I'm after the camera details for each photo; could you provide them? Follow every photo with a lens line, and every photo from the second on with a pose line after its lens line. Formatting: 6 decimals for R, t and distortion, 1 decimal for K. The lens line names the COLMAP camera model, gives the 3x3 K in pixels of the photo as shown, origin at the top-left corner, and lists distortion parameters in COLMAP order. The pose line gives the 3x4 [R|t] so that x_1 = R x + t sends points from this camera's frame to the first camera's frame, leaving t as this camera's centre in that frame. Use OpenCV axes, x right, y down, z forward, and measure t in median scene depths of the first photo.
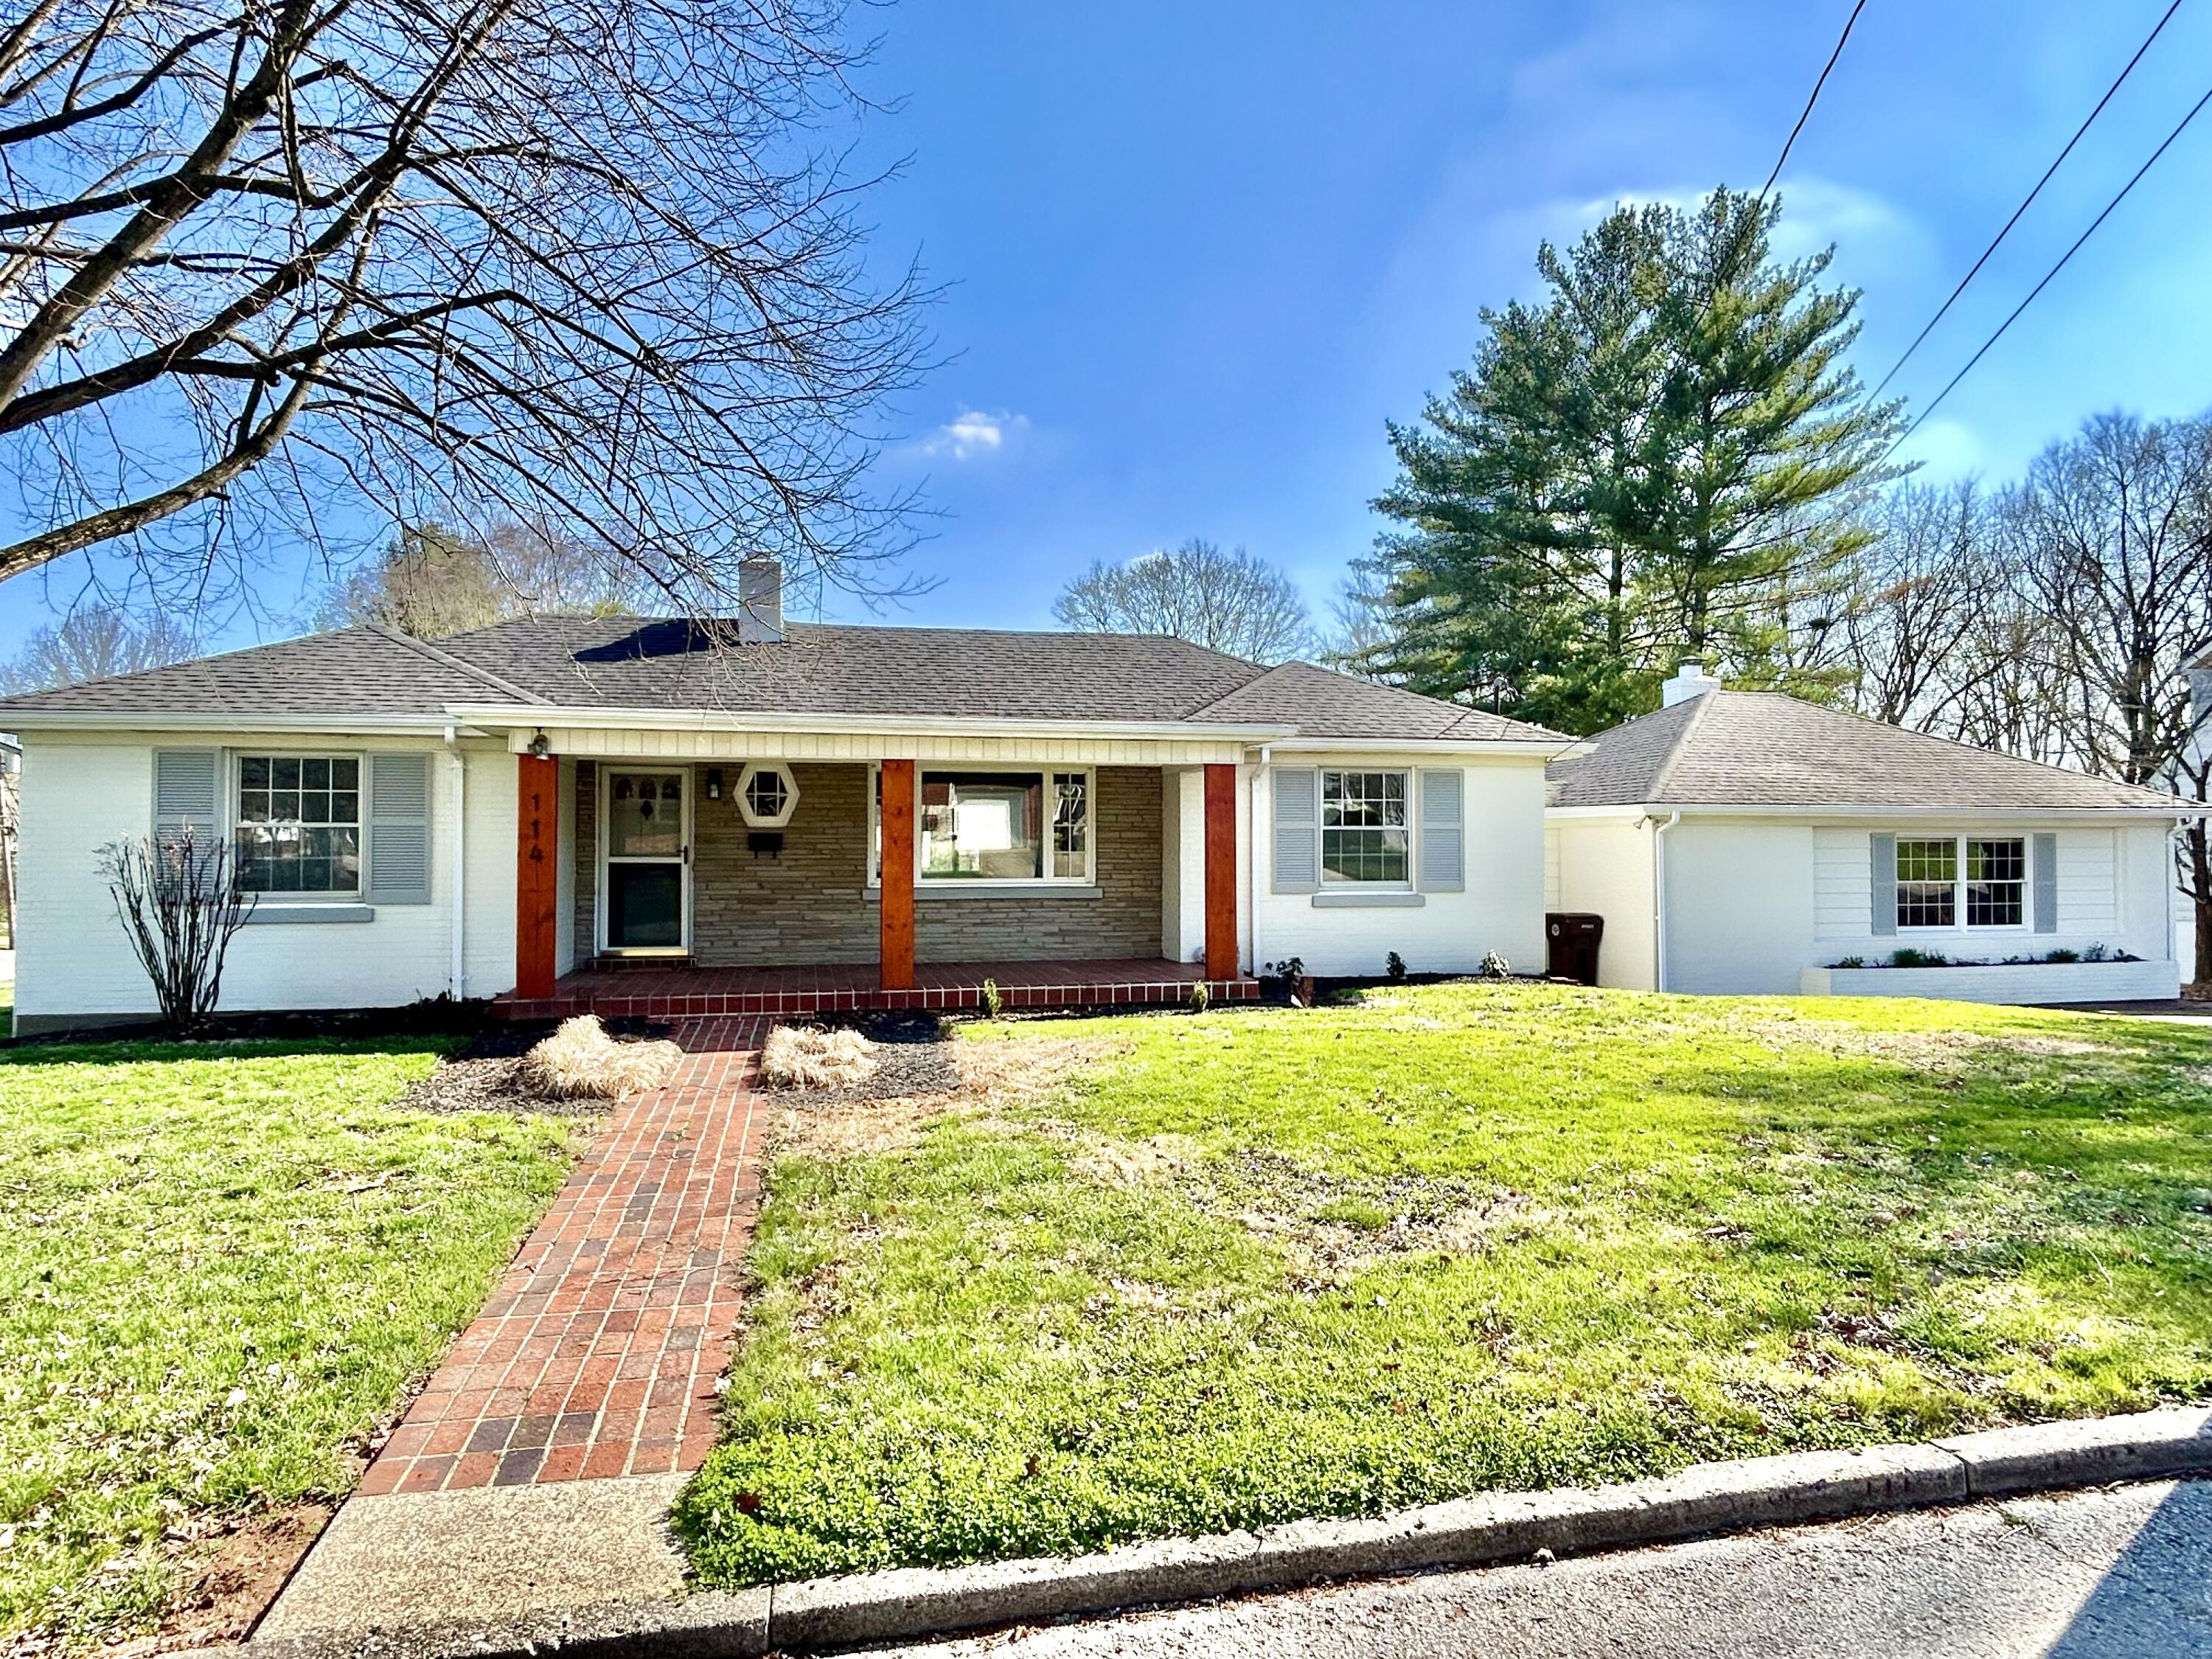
lens RADIAL K [[1316.6, 0, 1114.4], [0, 1316.6, 831.0], [0, 0, 1]] dist [0.000936, -0.004468]
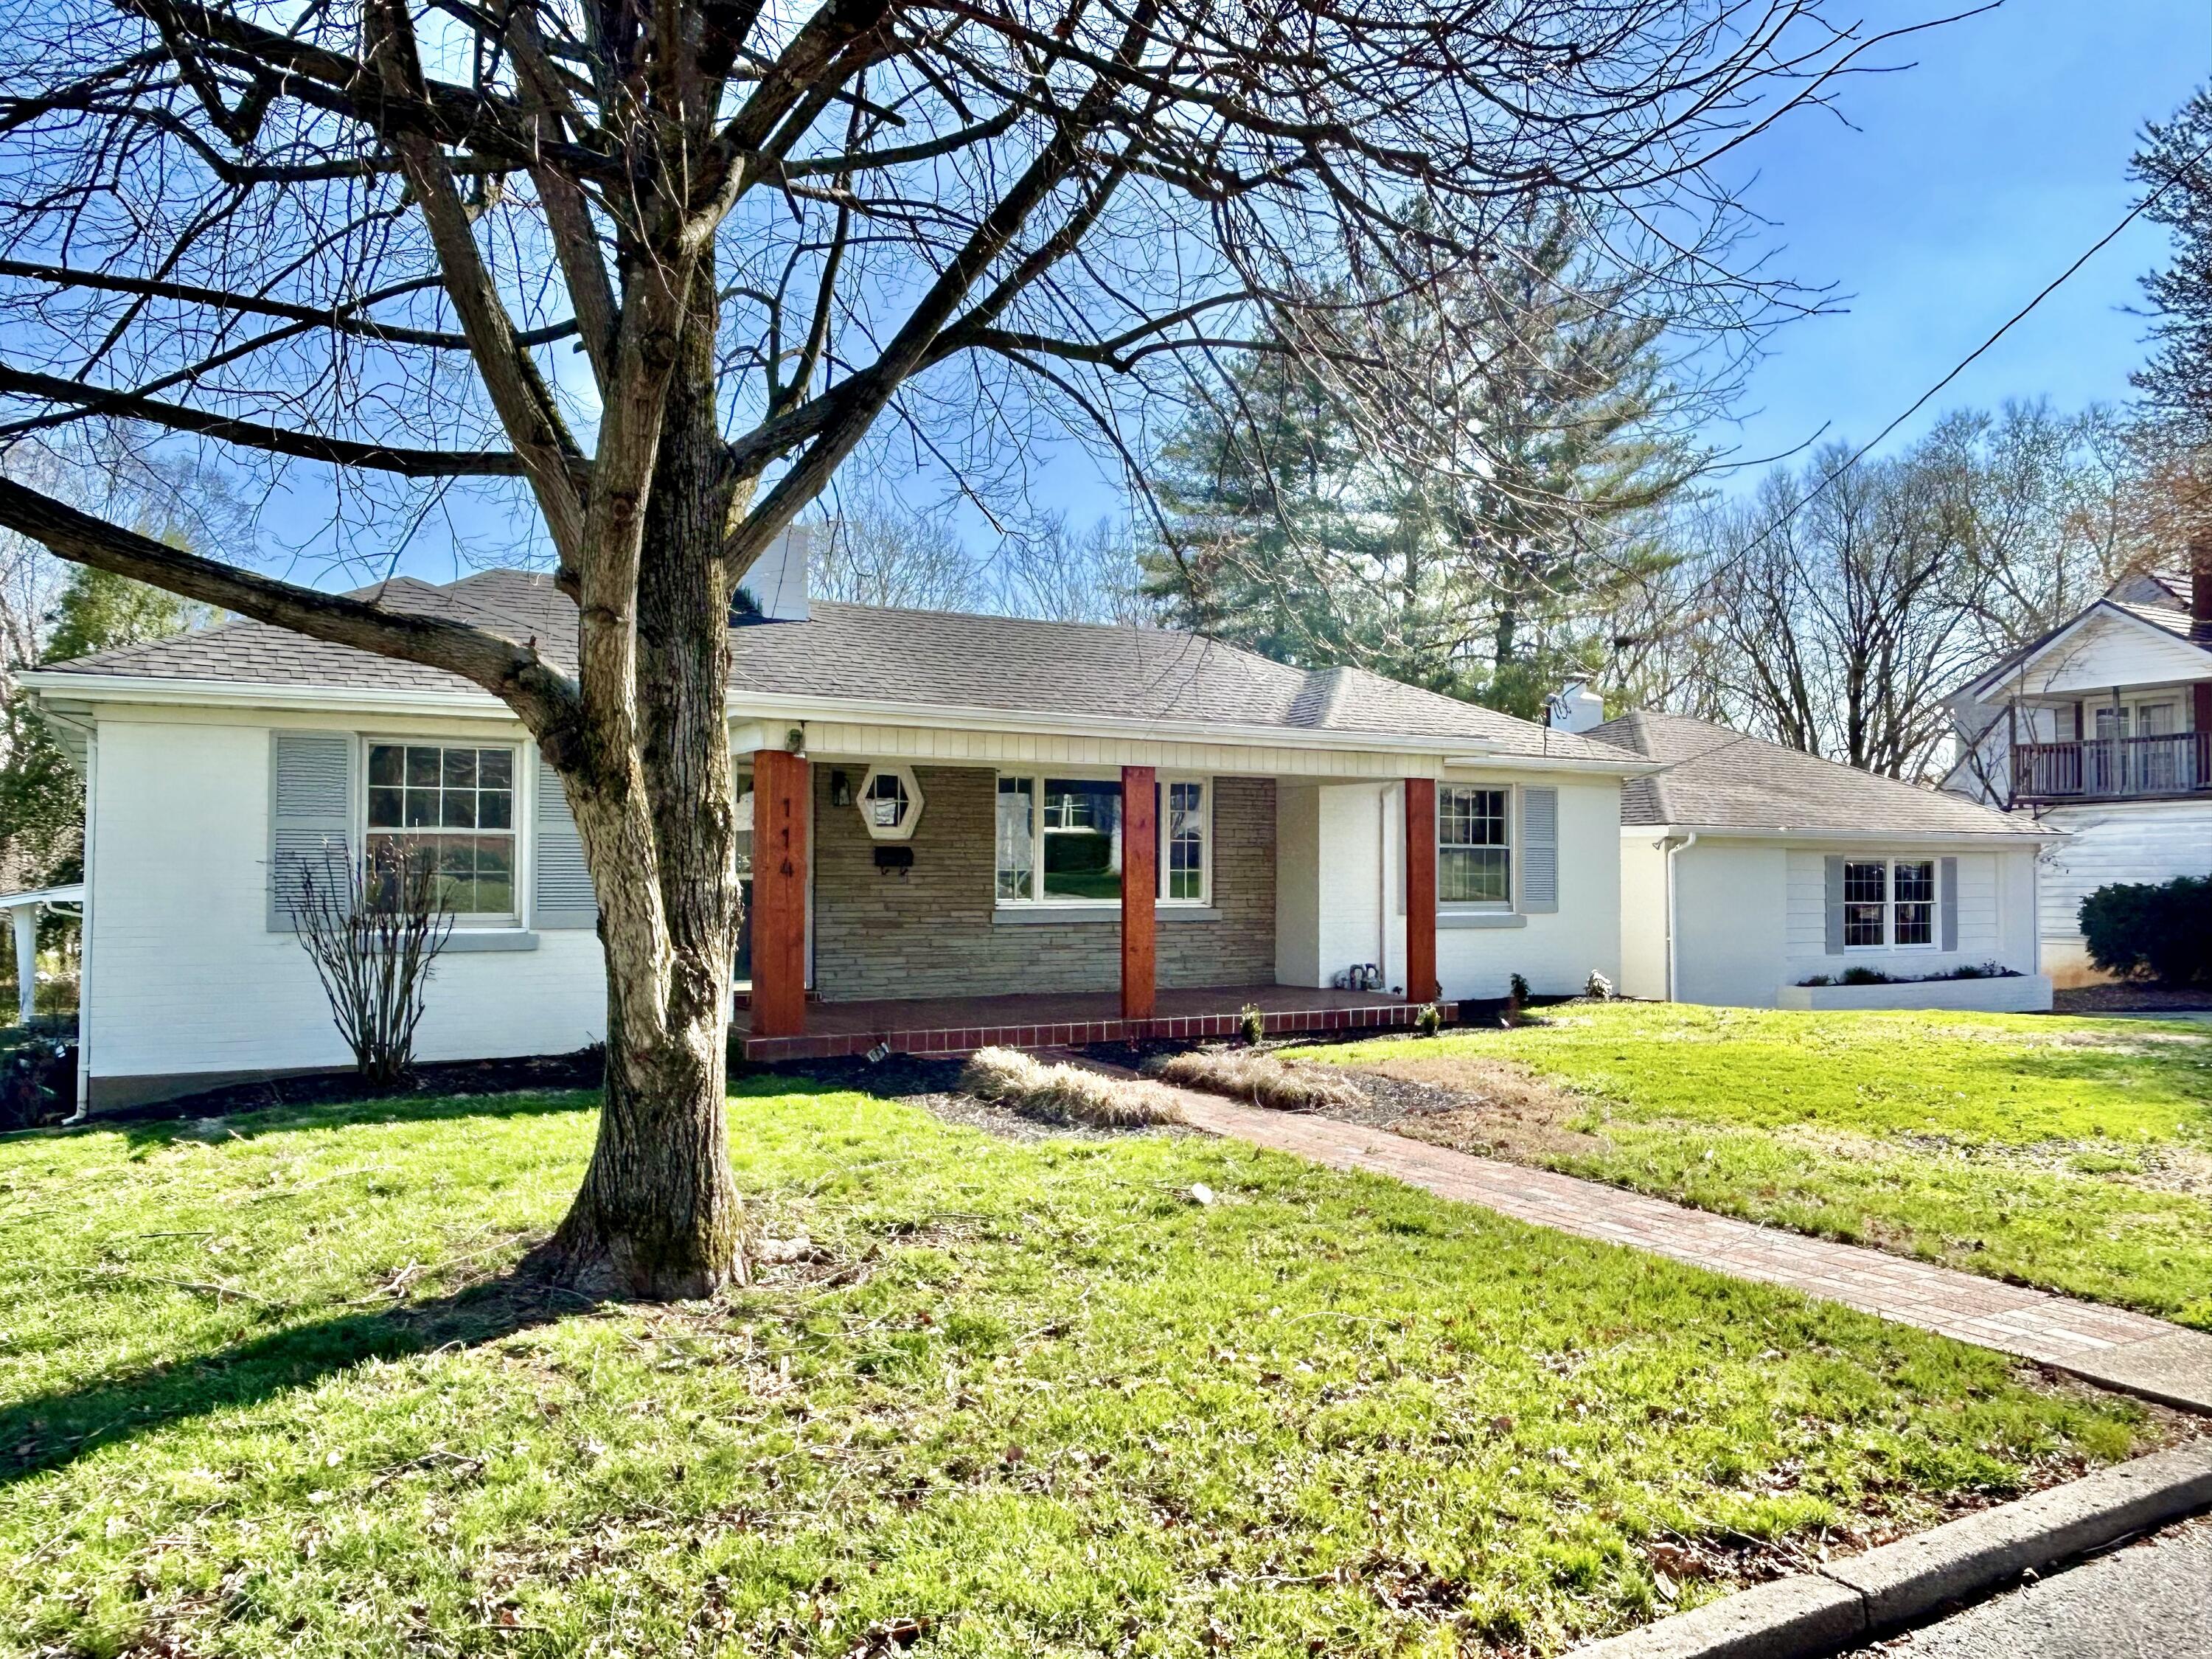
lens RADIAL K [[1606.6, 0, 1096.7], [0, 1606.6, 819.6], [0, 0, 1]] dist [0.008404, 0.002117]
pose [[0.954080, 0.013391, 0.299253, -0.453064], [-0.007425, 0.999751, -0.021062, 0.005408], [-0.299461, 0.017873, 0.953941, -0.047730]]
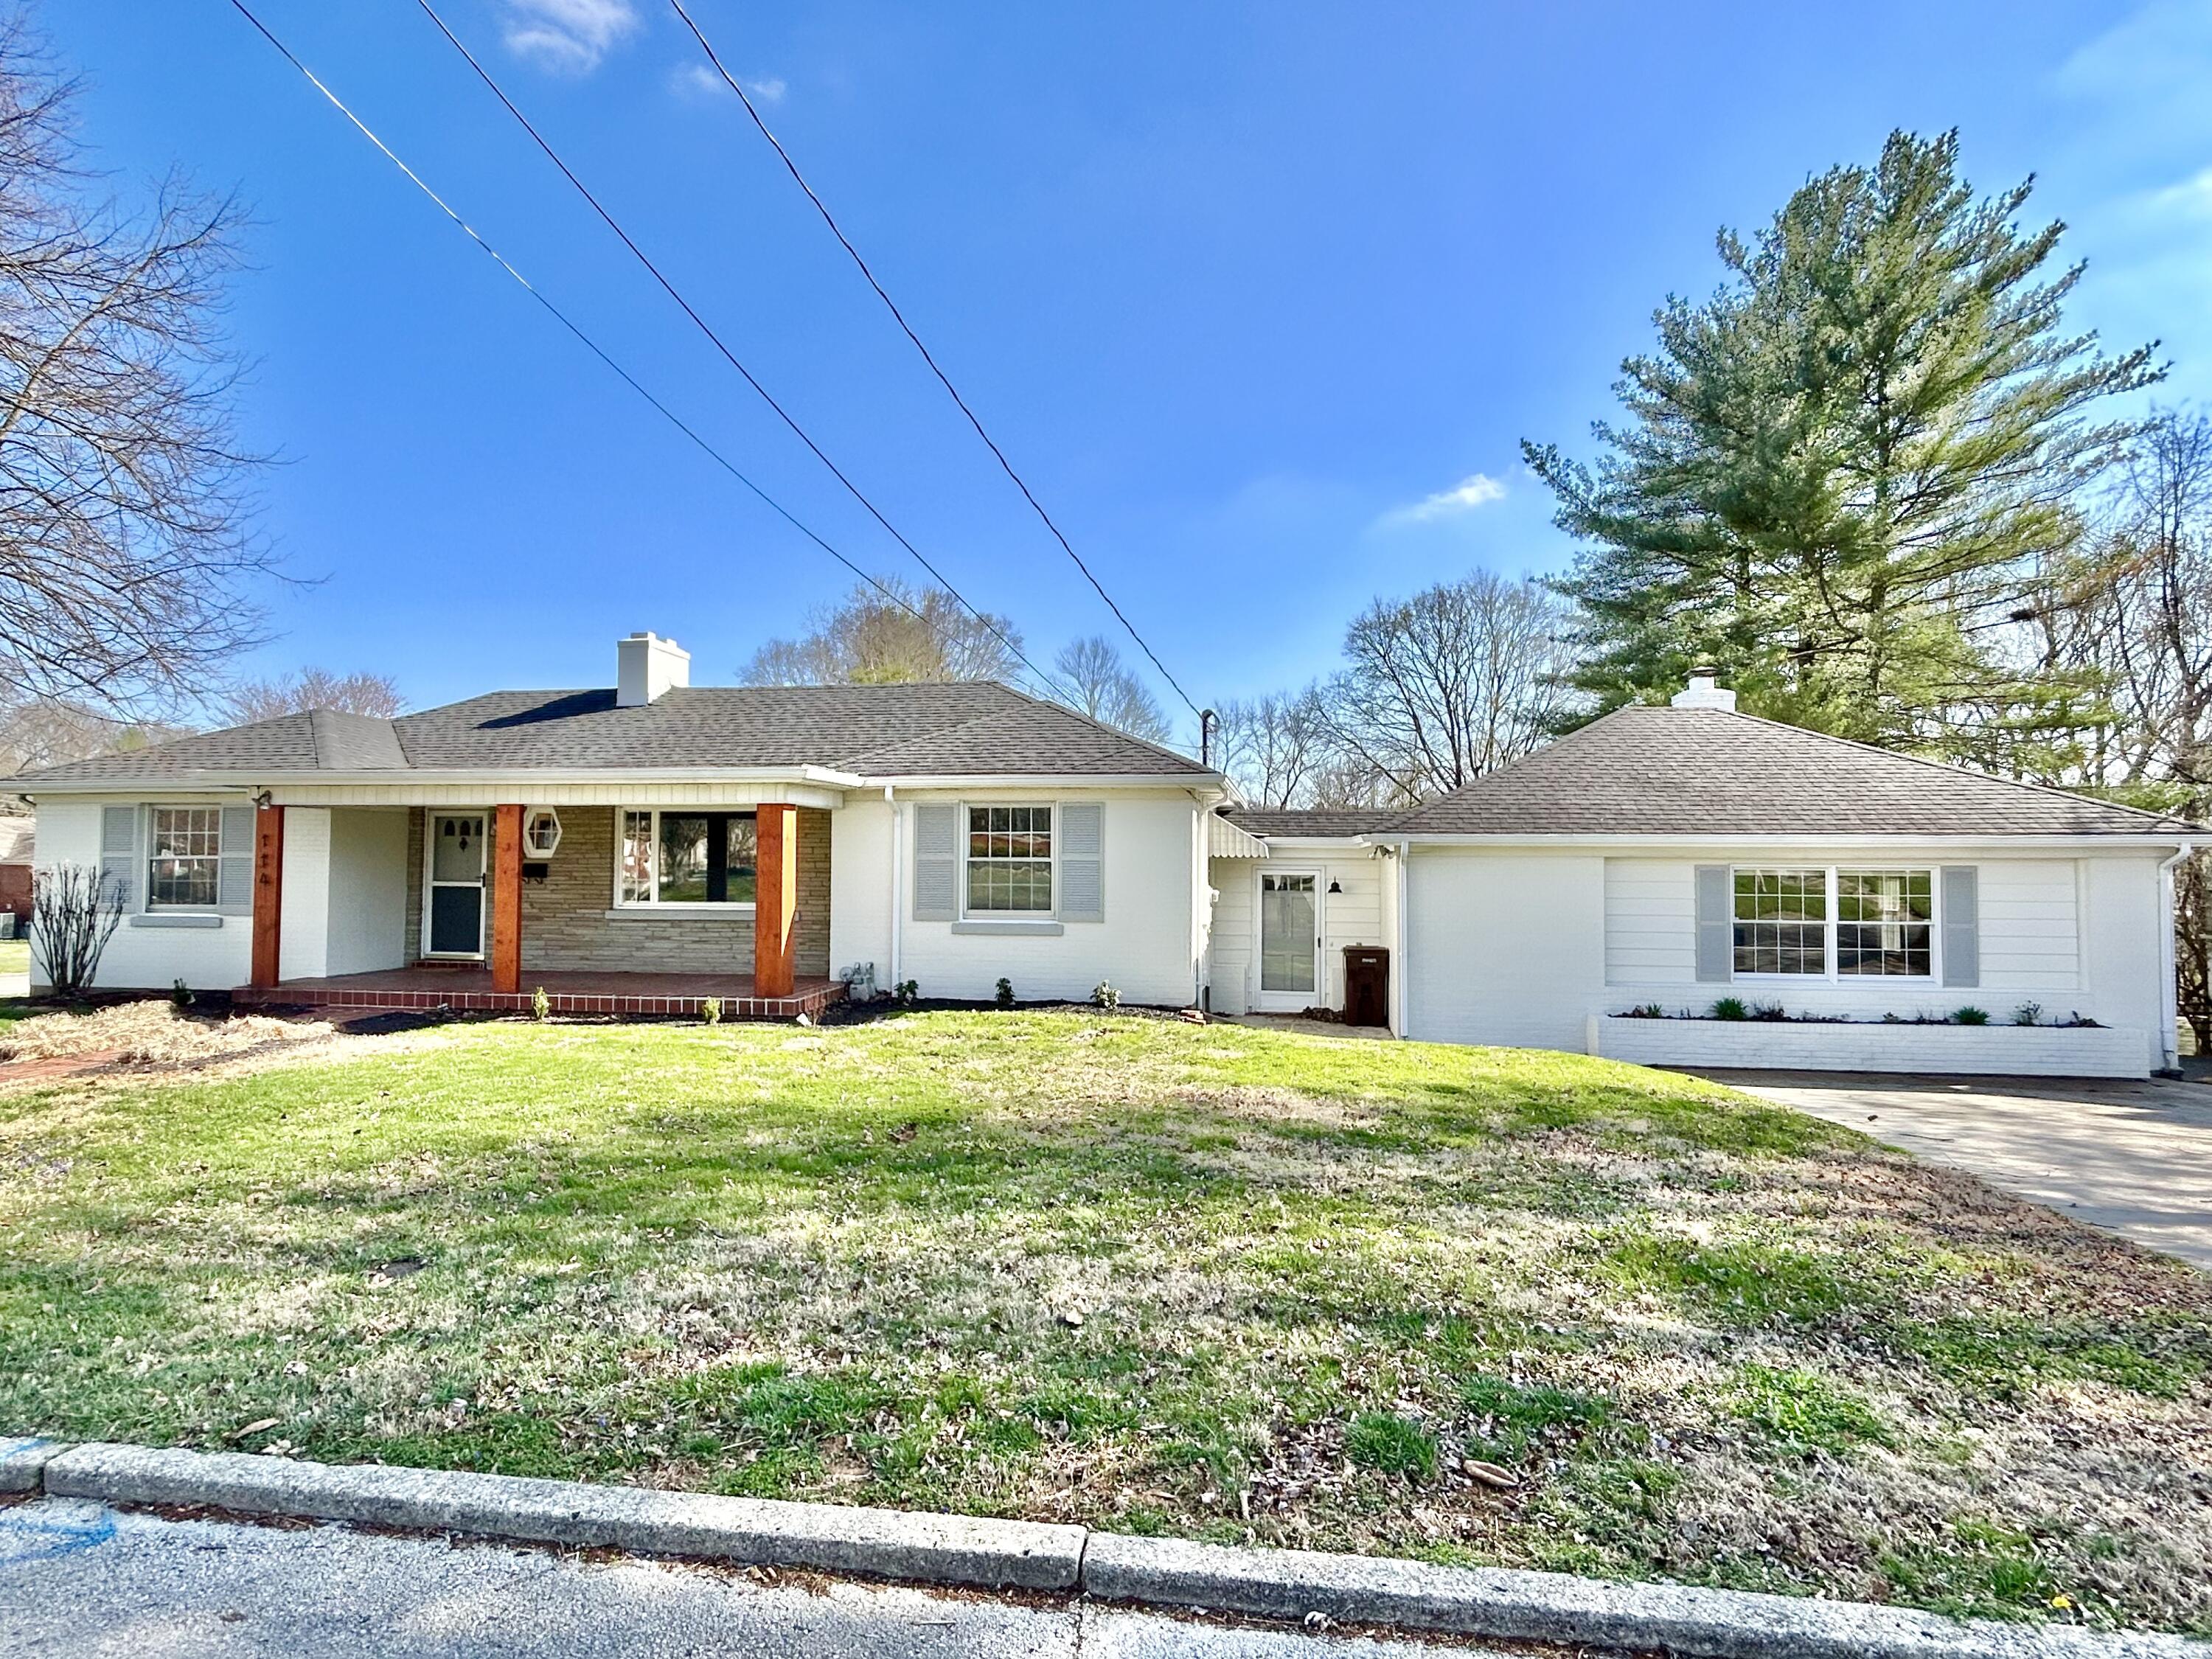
lens RADIAL K [[1215.2, 0, 1112.9], [0, 1215.2, 824.2], [0, 0, 1]] dist [-0.003023, 0.003100]
pose [[0.930147, -0.009747, -0.367058, 0.658358], [-0.000062, 0.999643, -0.026702, -0.004594], [0.367187, 0.024860, 0.929815, 0.137313]]
